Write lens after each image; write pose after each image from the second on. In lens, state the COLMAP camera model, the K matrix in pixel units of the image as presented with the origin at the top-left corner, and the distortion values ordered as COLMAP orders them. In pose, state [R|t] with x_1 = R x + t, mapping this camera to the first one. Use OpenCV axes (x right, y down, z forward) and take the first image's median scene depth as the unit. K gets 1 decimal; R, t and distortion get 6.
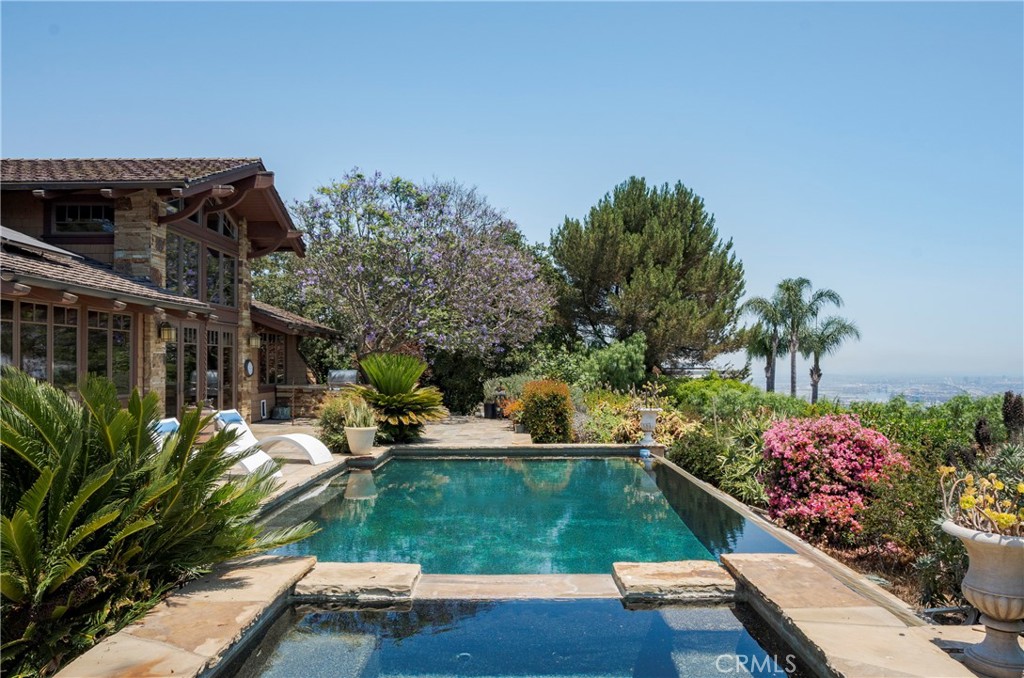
lens RADIAL K [[717.6, 0, 513.8], [0, 717.6, 345.6], [0, 0, 1]] dist [-0.009053, 0.003126]
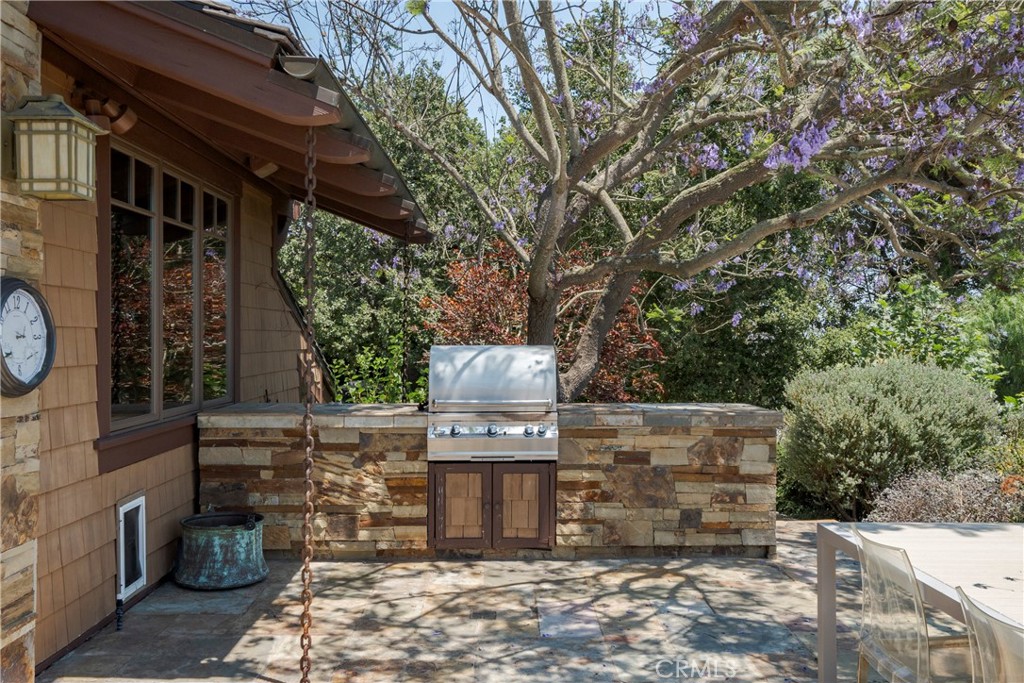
lens RADIAL K [[907.6, 0, 510.5], [0, 907.6, 338.0], [0, 0, 1]] dist [0.000036, 0.002909]
pose [[0.999865, 0.007031, 0.014817, -0.238977], [-0.007469, 0.999531, 0.029715, 0.022833], [-0.014601, -0.029821, 0.999449, 0.719021]]
